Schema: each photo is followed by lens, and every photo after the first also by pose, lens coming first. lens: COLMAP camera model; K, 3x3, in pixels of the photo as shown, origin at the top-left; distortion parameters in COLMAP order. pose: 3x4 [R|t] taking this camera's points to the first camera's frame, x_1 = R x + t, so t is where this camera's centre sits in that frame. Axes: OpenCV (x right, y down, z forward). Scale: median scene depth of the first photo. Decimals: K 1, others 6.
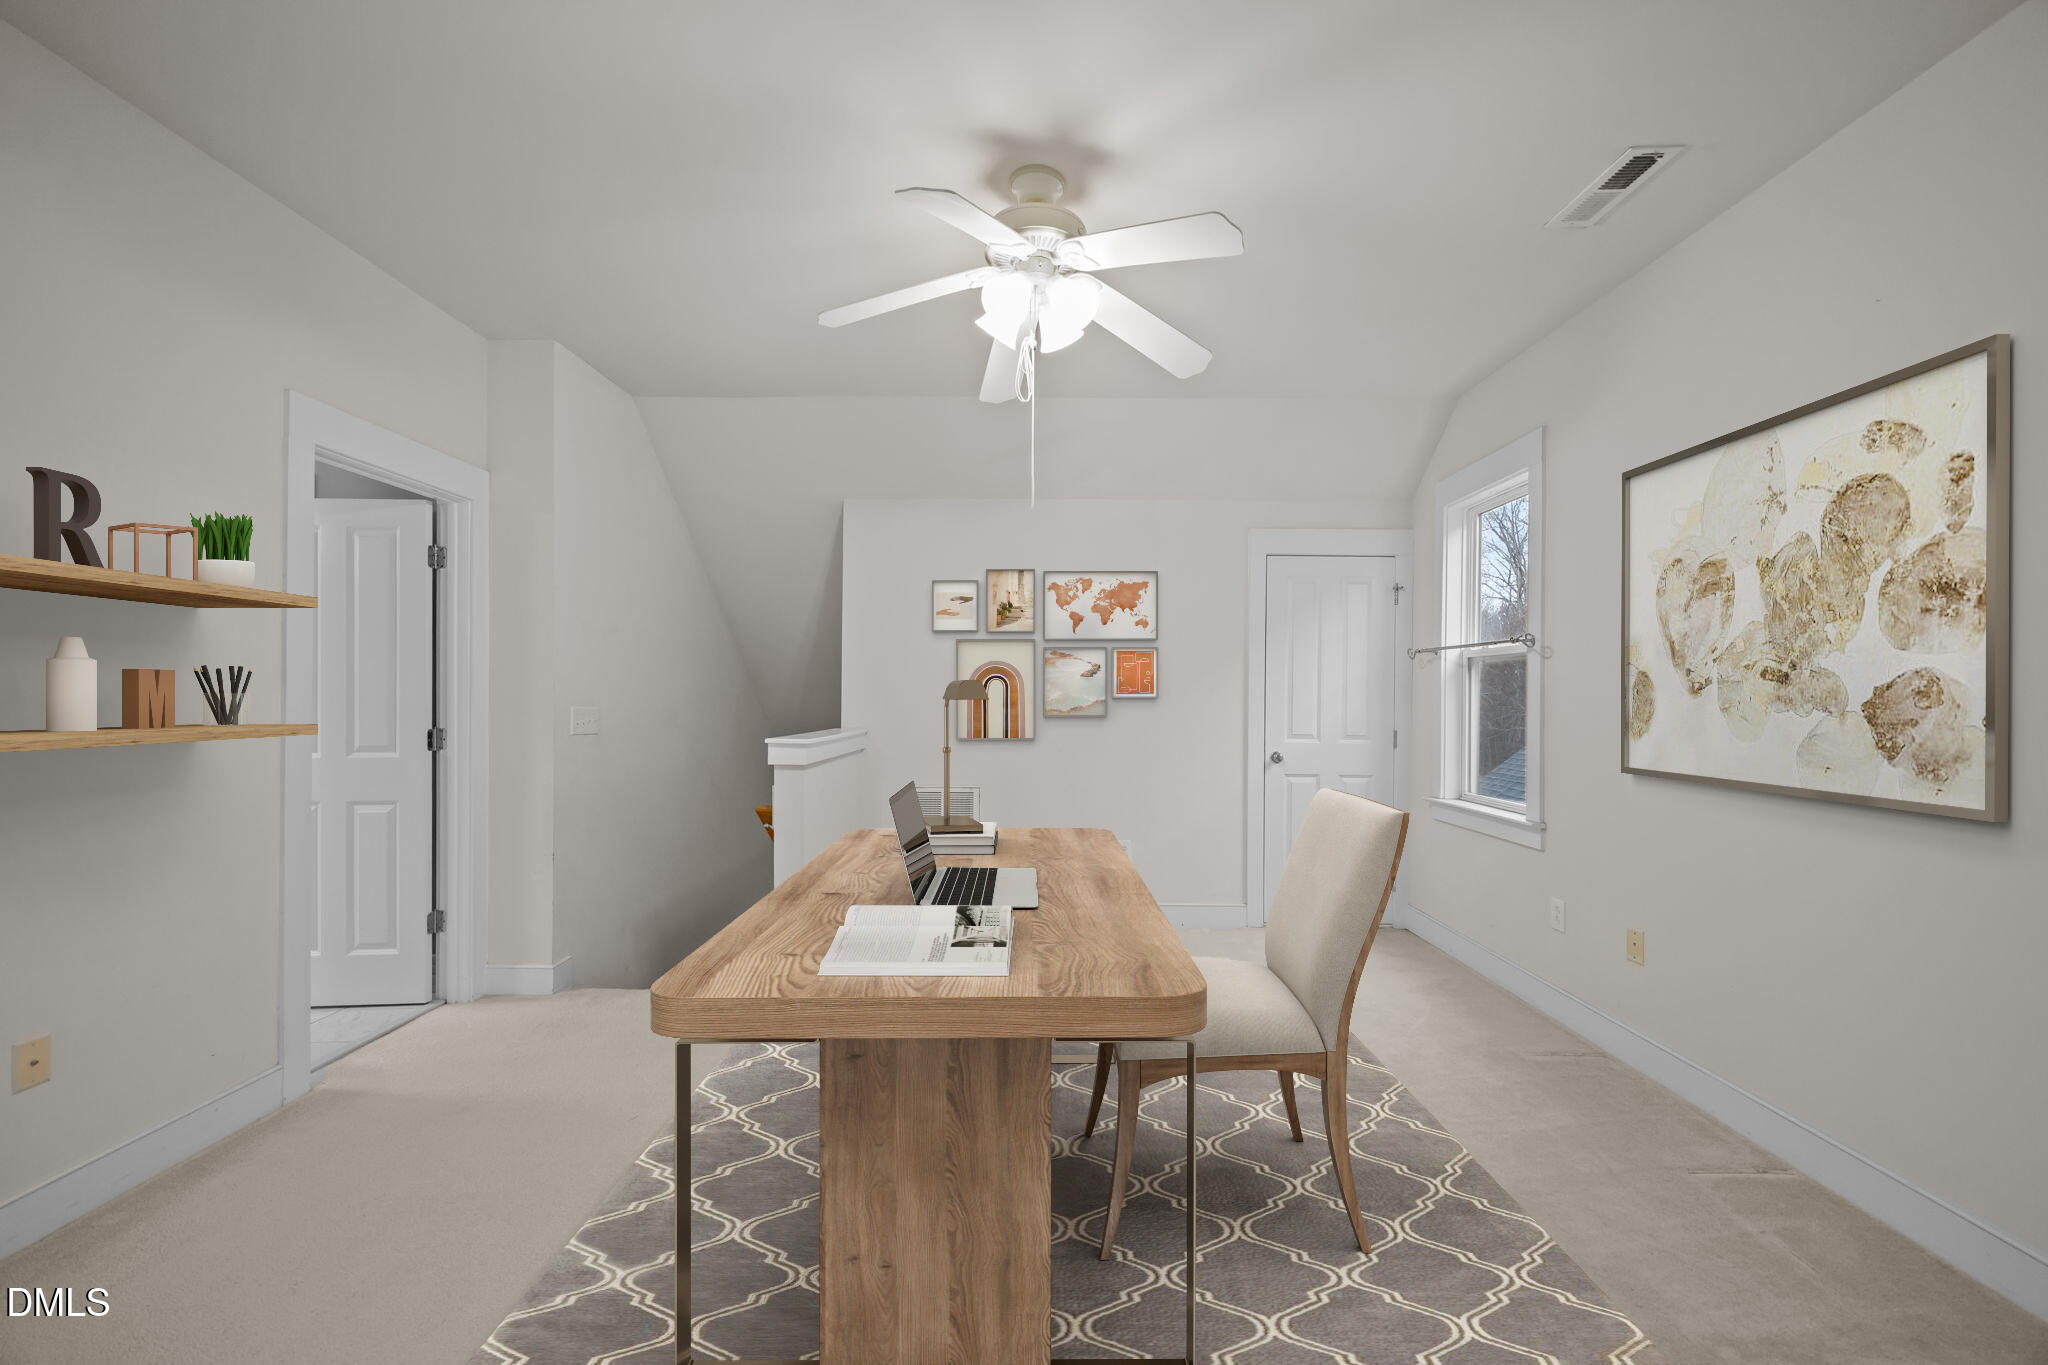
lens RADIAL K [[784.2, 0, 1022.1], [0, 784.2, 689.6], [0, 0, 1]] dist [-0.000576, 0.001073]
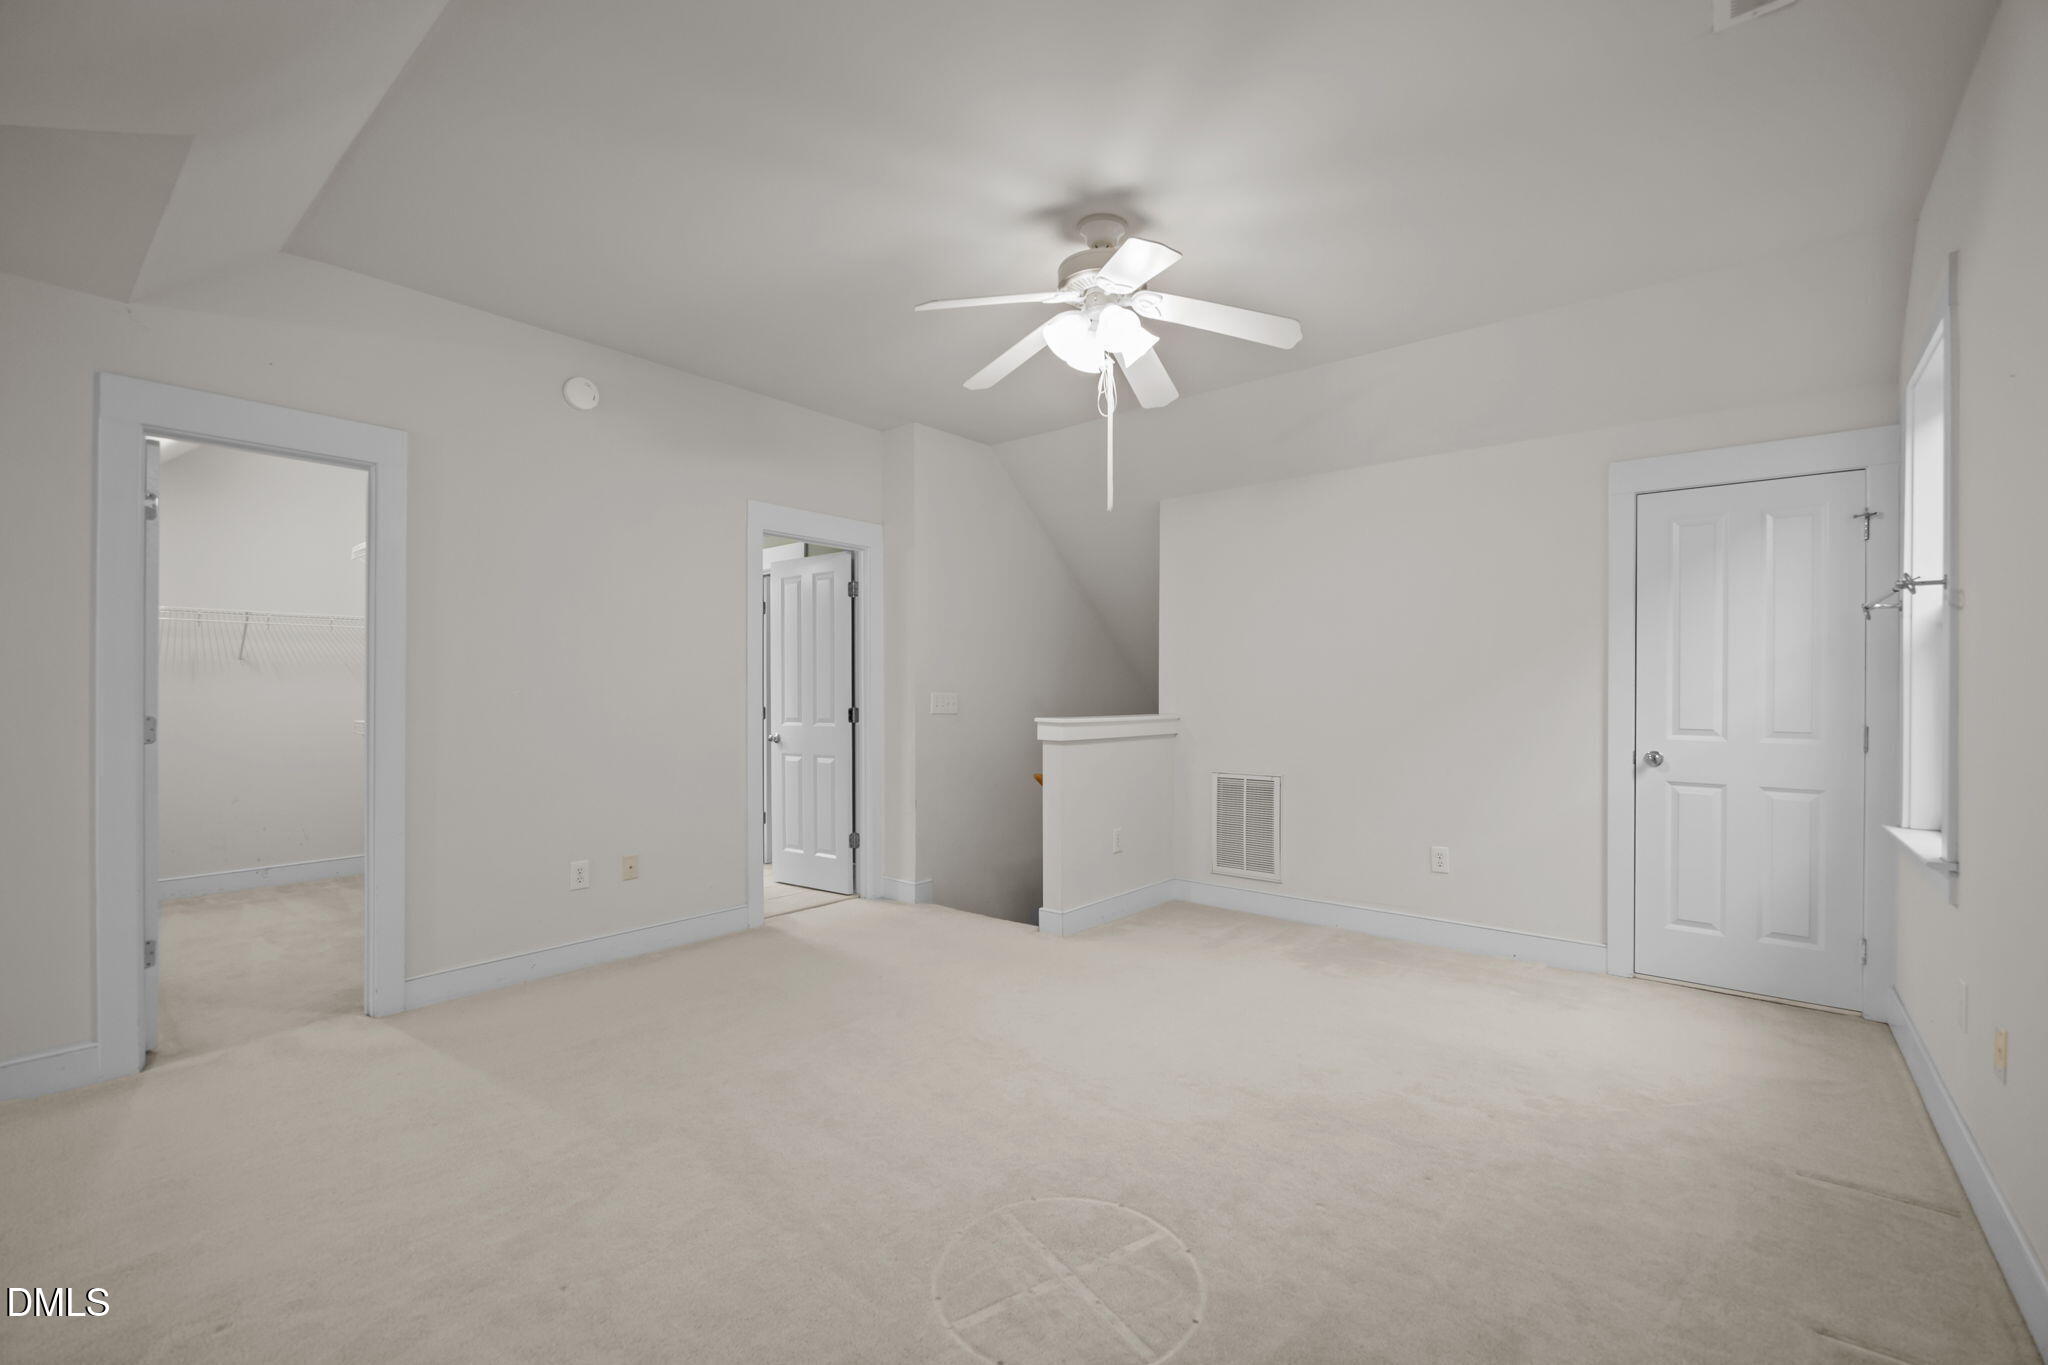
lens RADIAL K [[848.6, 0, 1031.9], [0, 848.6, 691.3], [0, 0, 1]] dist [-0.000639, -0.000041]
pose [[0.781883, -0.005463, -0.623401, 0.489229], [0.007898, 0.999968, 0.001142, 0.020587], [0.623375, -0.005816, 0.781901, -0.023203]]
